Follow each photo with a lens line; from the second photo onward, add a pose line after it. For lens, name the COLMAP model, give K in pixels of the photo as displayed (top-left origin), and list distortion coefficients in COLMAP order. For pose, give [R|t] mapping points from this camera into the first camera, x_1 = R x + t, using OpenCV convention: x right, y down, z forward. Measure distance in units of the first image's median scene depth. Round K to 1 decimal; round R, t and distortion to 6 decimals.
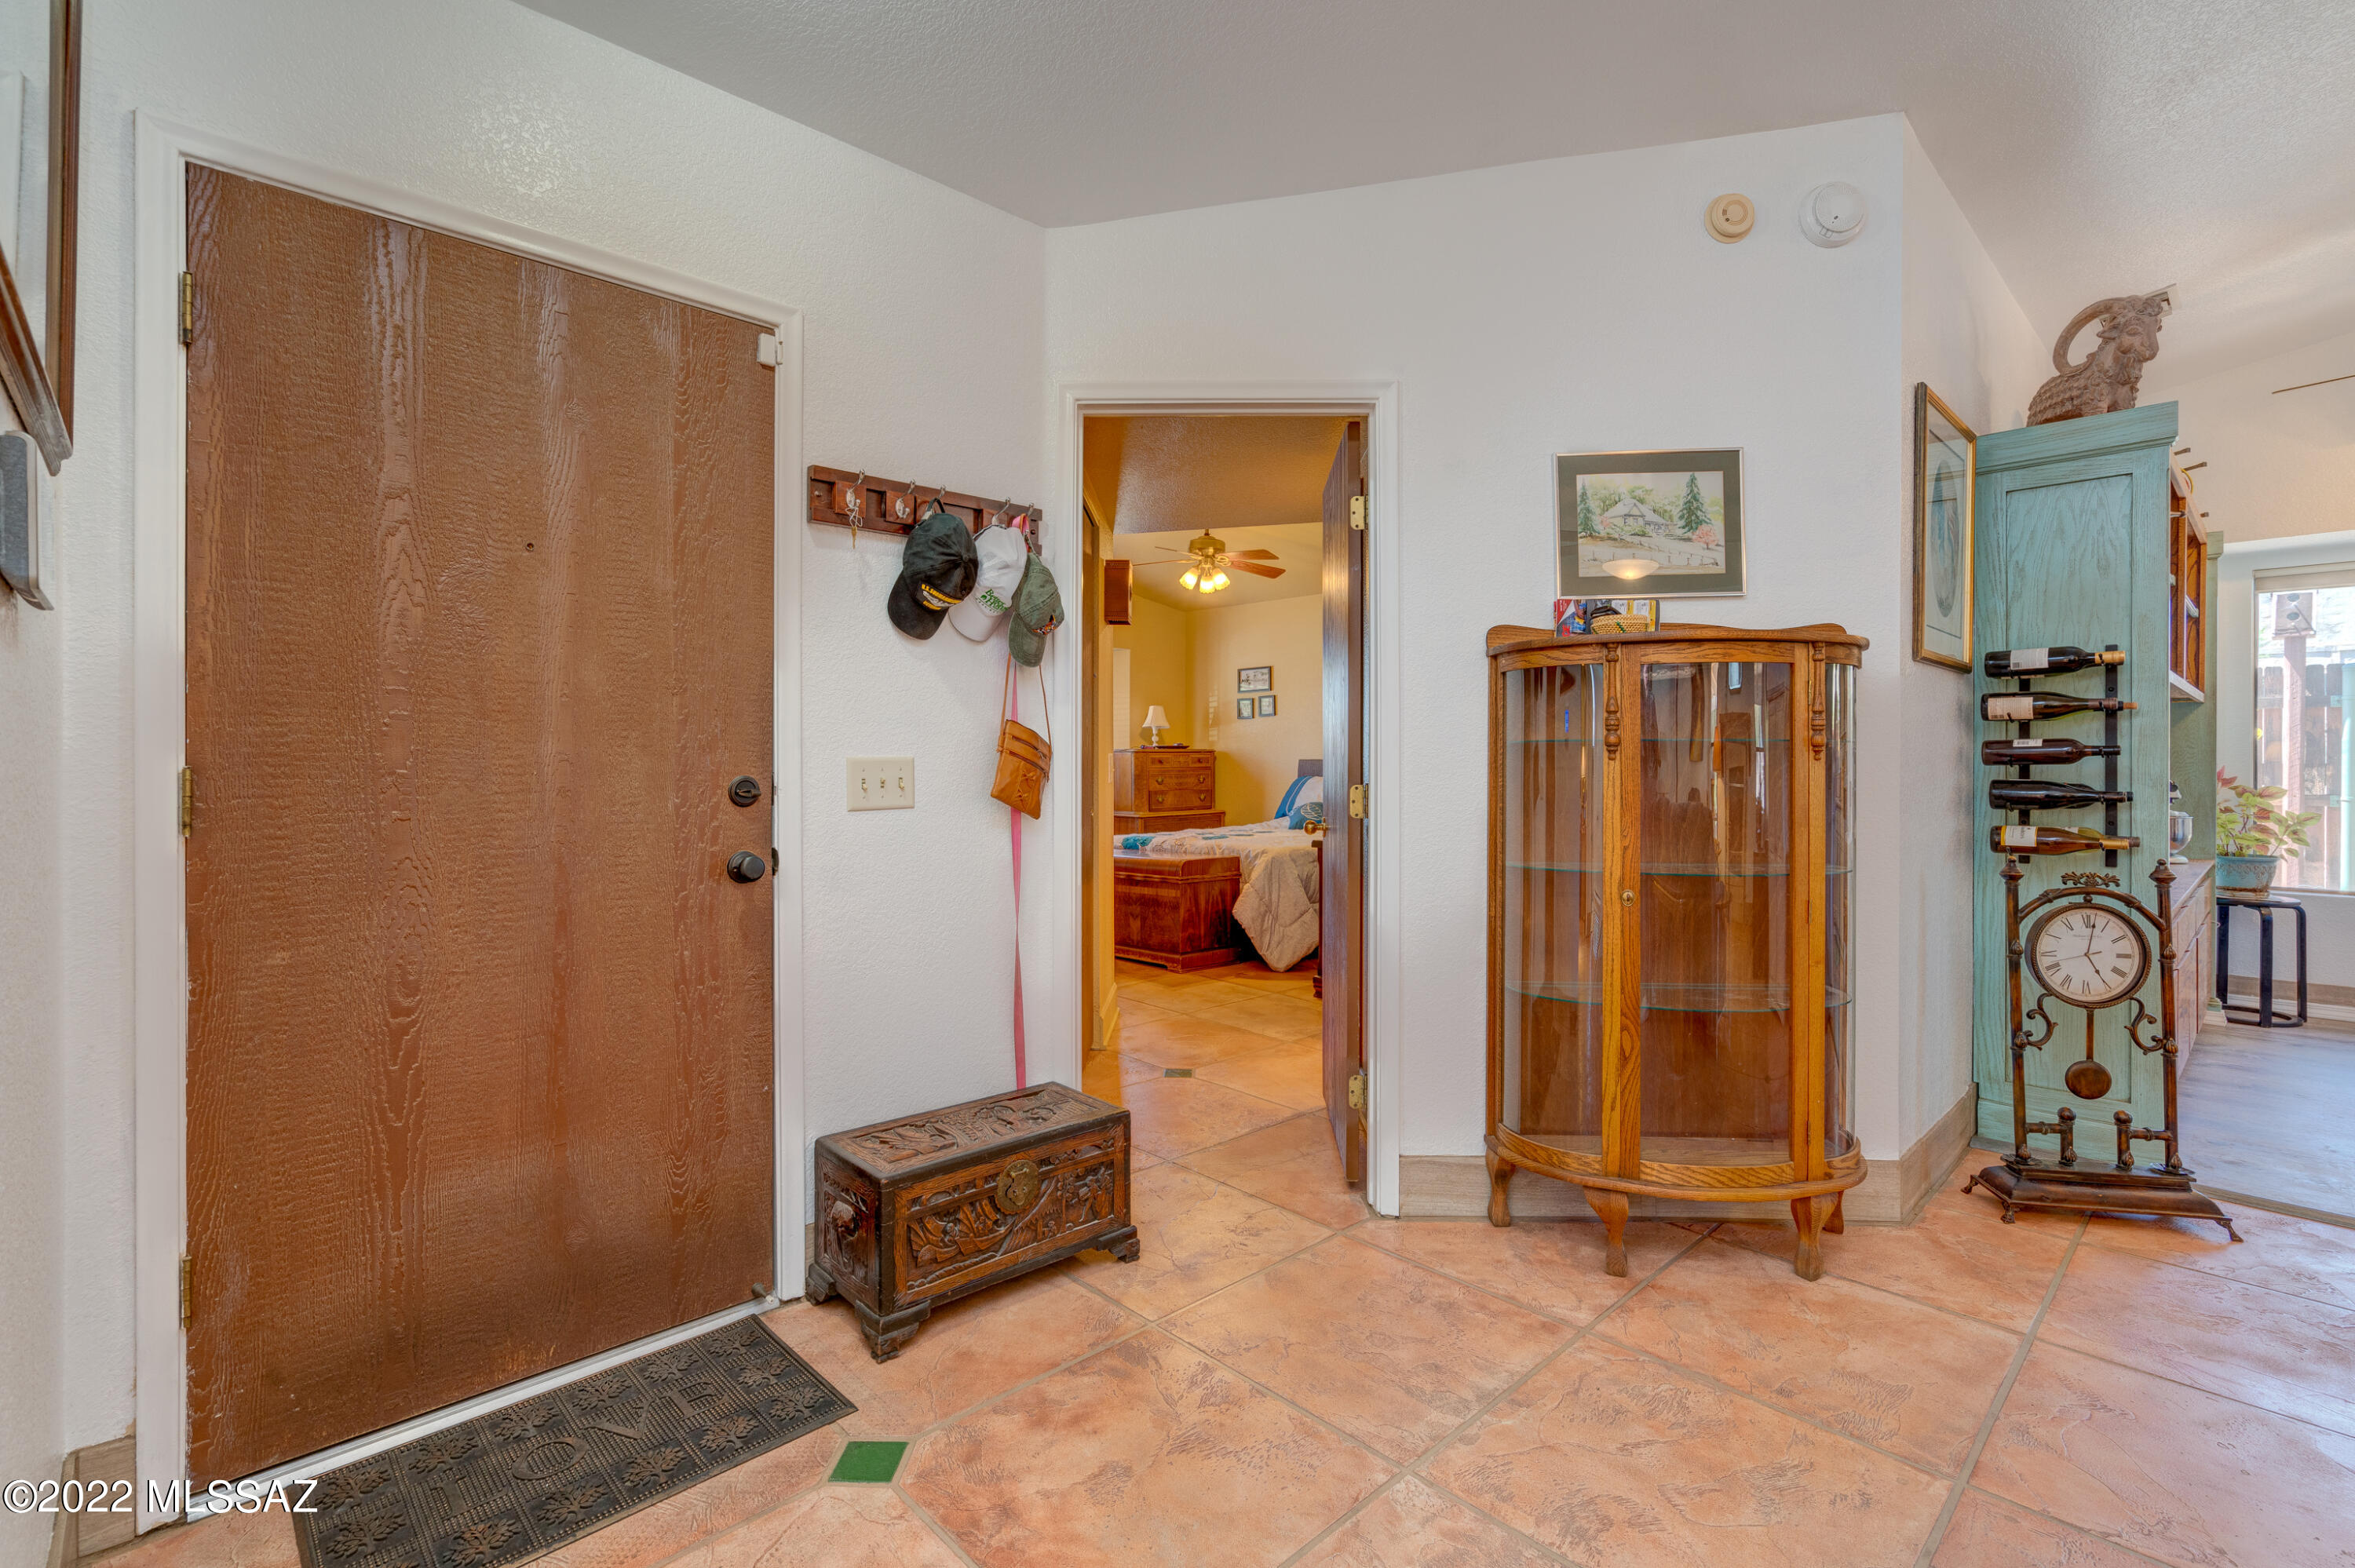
lens RADIAL K [[1054.3, 0, 1177.2], [0, 1054.3, 766.1], [0, 0, 1]] dist [0.000945, 0.000908]
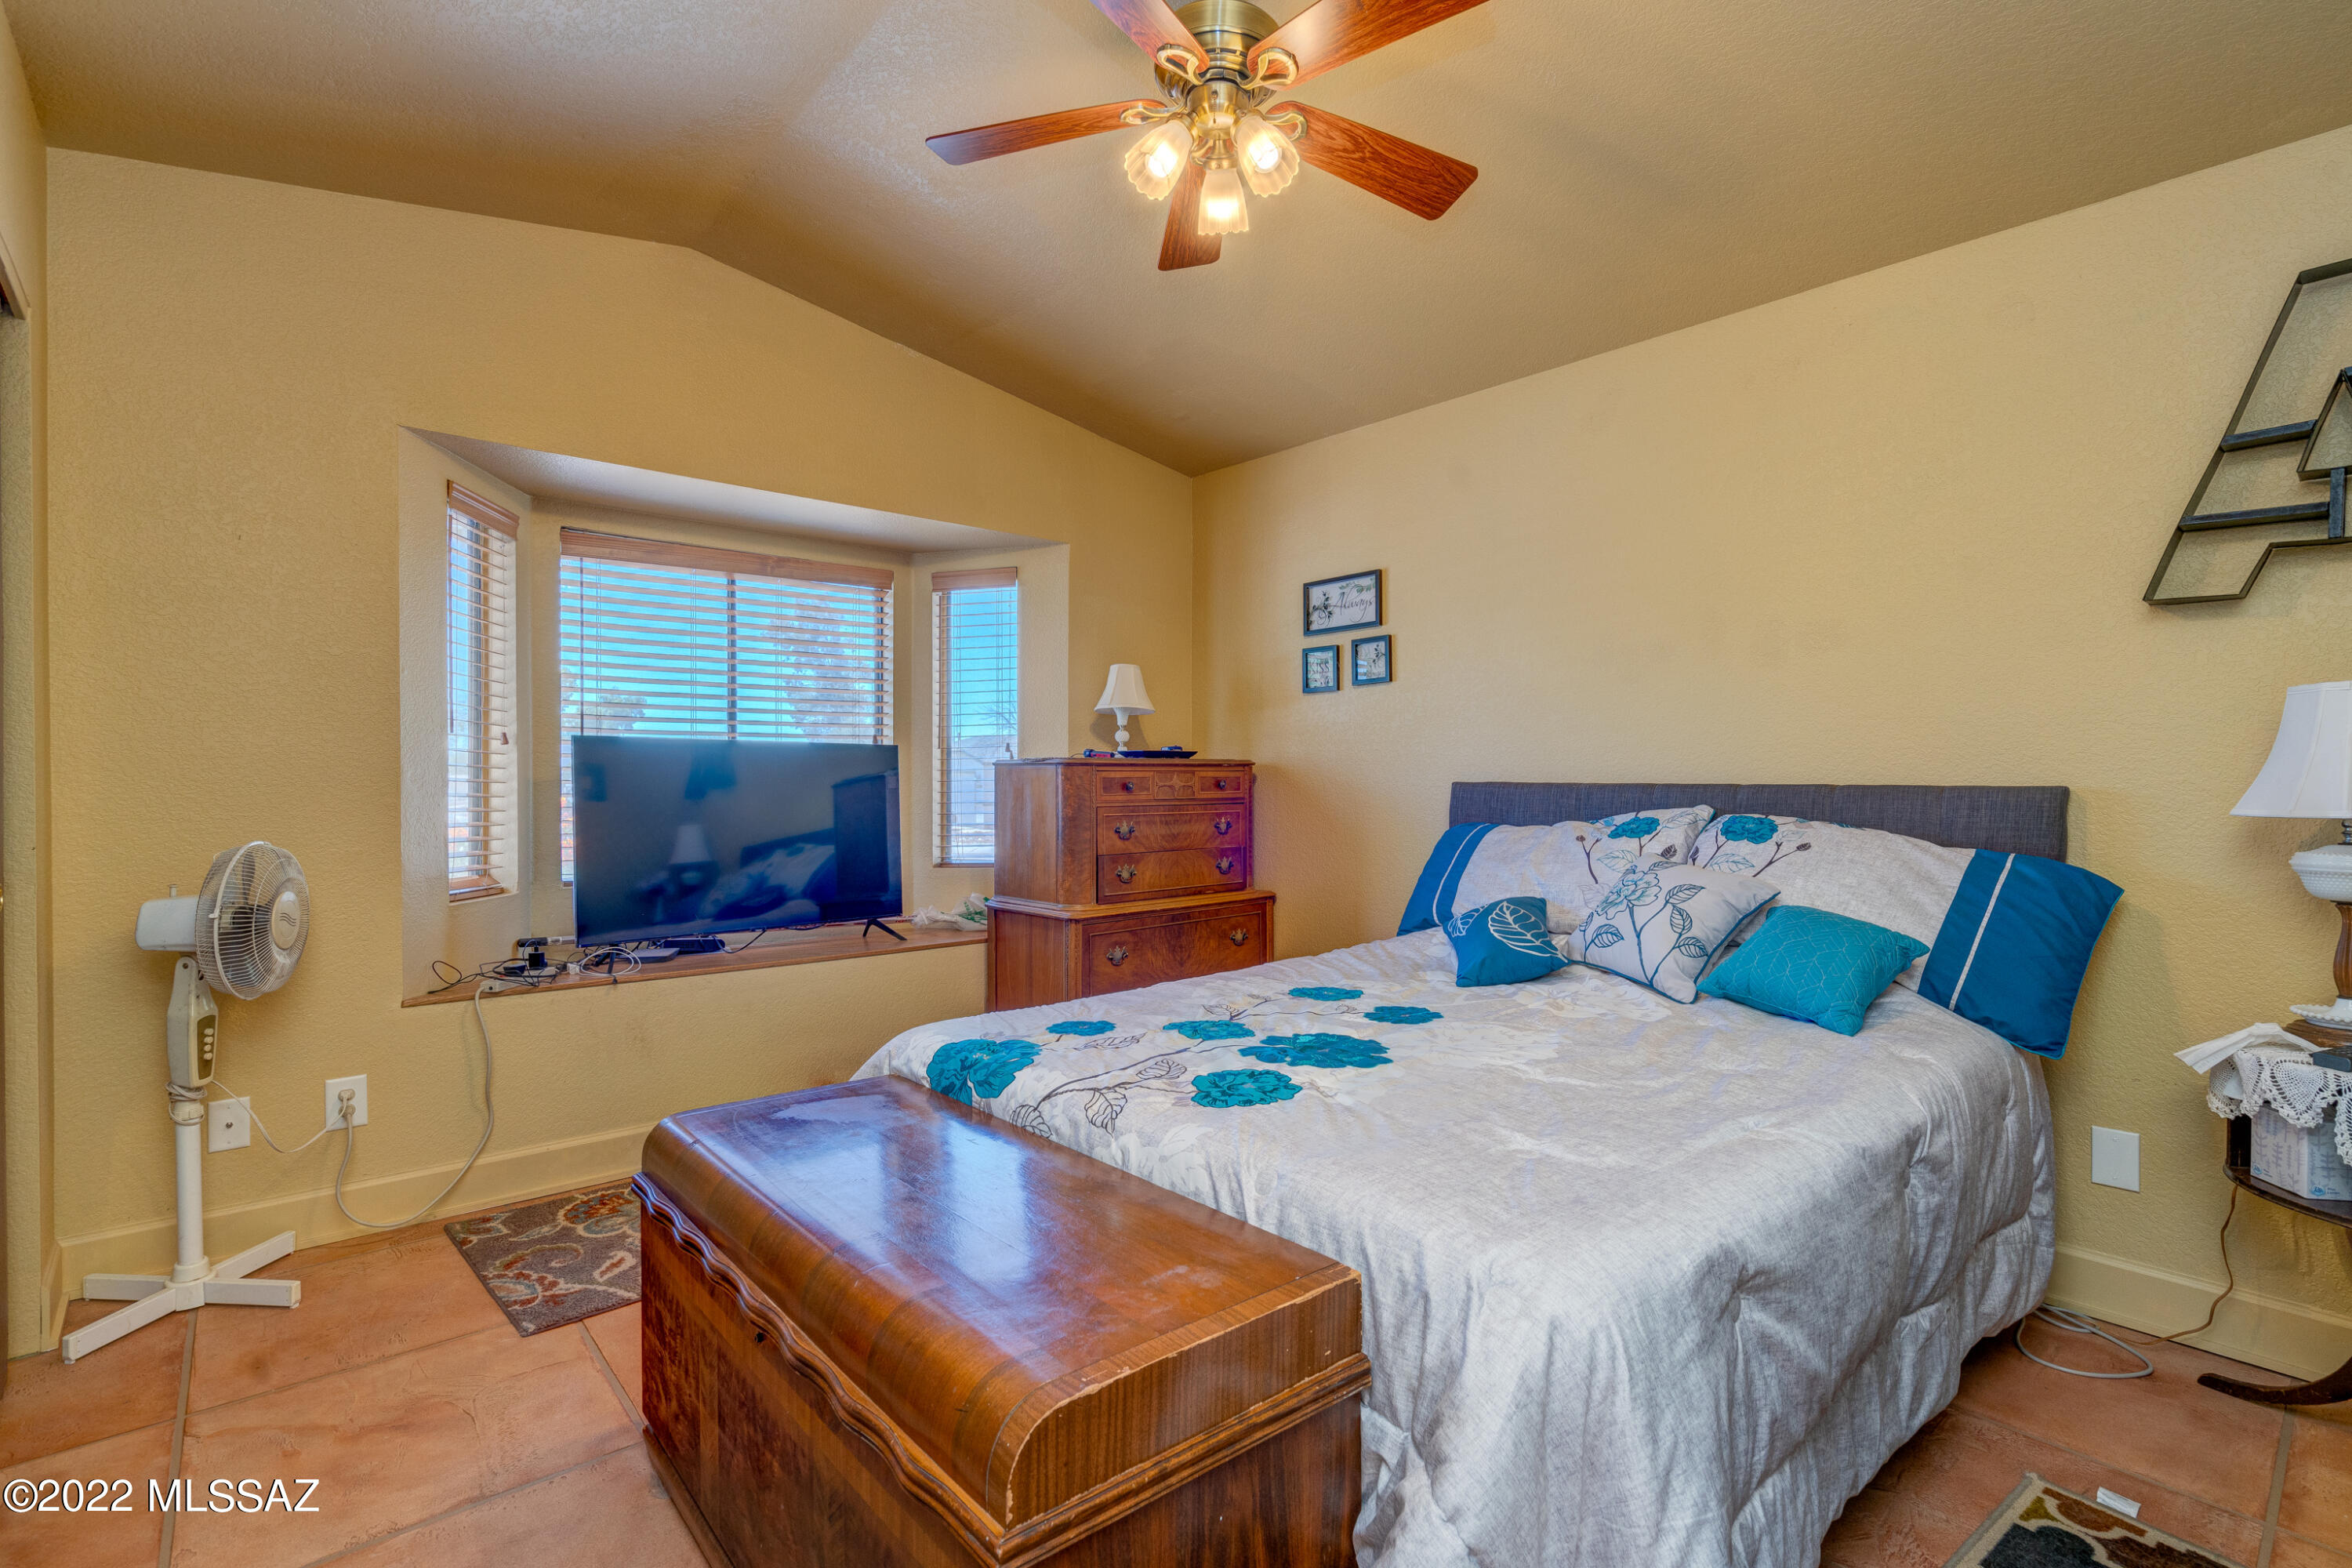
lens RADIAL K [[1053.1, 0, 1174.9], [0, 1053.1, 786.1], [0, 0, 1]] dist [0.000945, 0.000908]
pose [[0.999206, 0.002762, -0.039749, 0.020620], [-0.002551, 0.999982, 0.005345, -0.006446], [0.039763, -0.005239, 0.999195, 0.554184]]
